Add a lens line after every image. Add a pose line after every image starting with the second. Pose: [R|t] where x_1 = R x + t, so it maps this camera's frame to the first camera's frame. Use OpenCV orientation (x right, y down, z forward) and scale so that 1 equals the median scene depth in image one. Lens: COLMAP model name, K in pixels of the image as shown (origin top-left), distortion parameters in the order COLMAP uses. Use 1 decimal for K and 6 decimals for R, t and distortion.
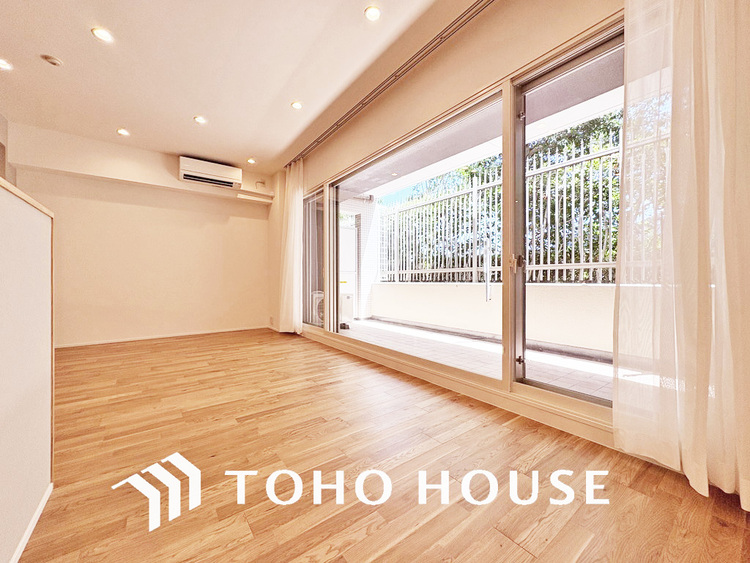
lens RADIAL K [[299.9, 0, 374.2], [0, 299.9, 280.9], [0, 0, 1]] dist [0.000084, 0.001226]
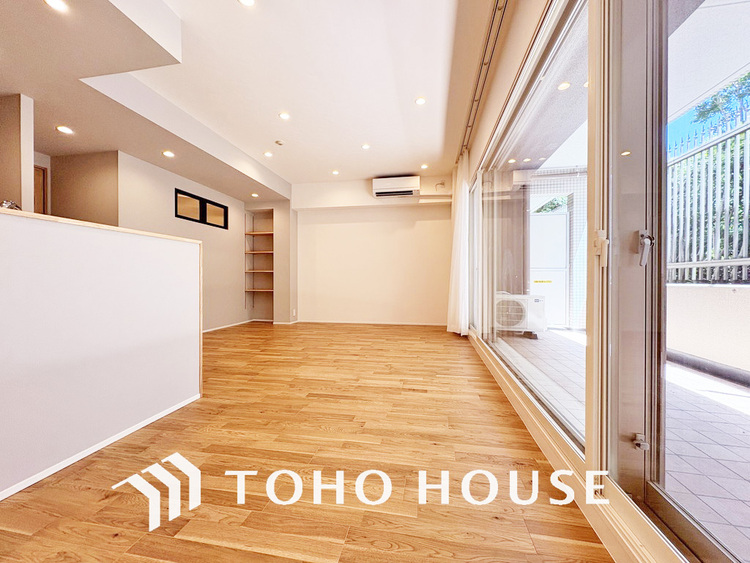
lens RADIAL K [[299.9, 0, 374.4], [0, 299.9, 279.1], [0, 0, 1]] dist [0.000084, 0.001226]
pose [[0.678460, 0.002328, -0.734633, 0.318317], [-0.004540, 0.999989, -0.001024, -0.000103], [0.734623, 0.004030, 0.678463, 0.195658]]
